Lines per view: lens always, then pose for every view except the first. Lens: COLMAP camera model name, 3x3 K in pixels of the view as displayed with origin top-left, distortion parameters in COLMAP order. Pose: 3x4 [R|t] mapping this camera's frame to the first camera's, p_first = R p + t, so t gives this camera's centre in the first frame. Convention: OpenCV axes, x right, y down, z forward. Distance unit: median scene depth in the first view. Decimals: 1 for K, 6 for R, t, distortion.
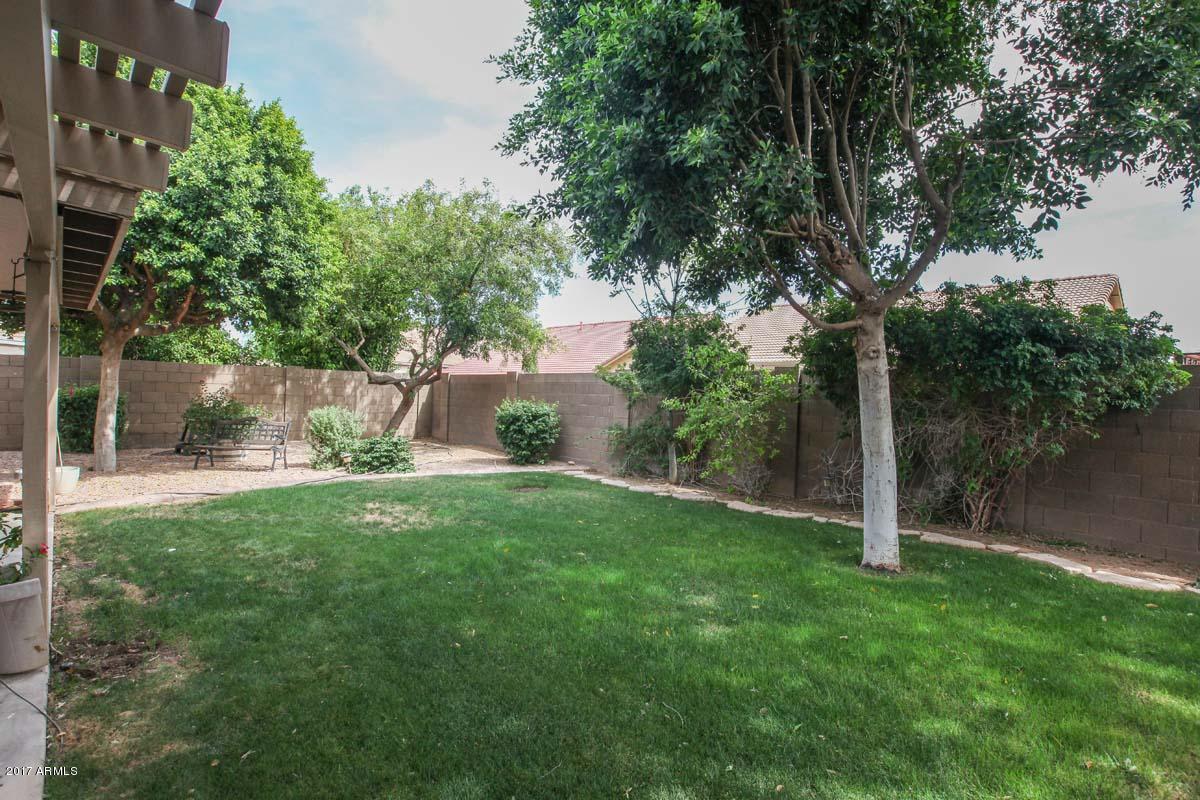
lens RADIAL K [[604.4, 0, 601.7], [0, 604.4, 404.0], [0, 0, 1]] dist [-0.029800, 0.010198]
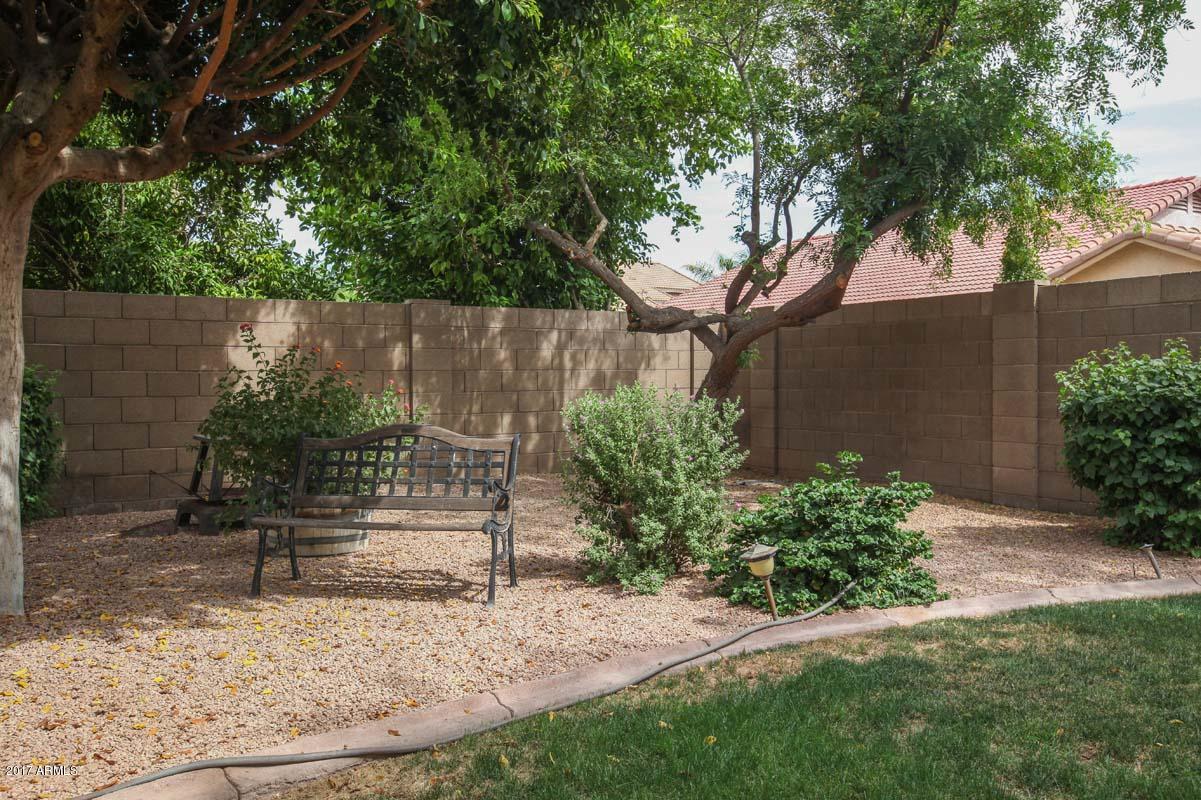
lens RADIAL K [[1015.8, 0, 602.1], [0, 1015.8, 398.6], [0, 0, 1]] dist [0.042254, 0.021326]
pose [[0.980587, -0.031719, -0.193503, -0.287176], [0.033617, 0.999413, 0.006533, 0.005376], [0.193182, -0.012912, 0.981078, 0.369113]]
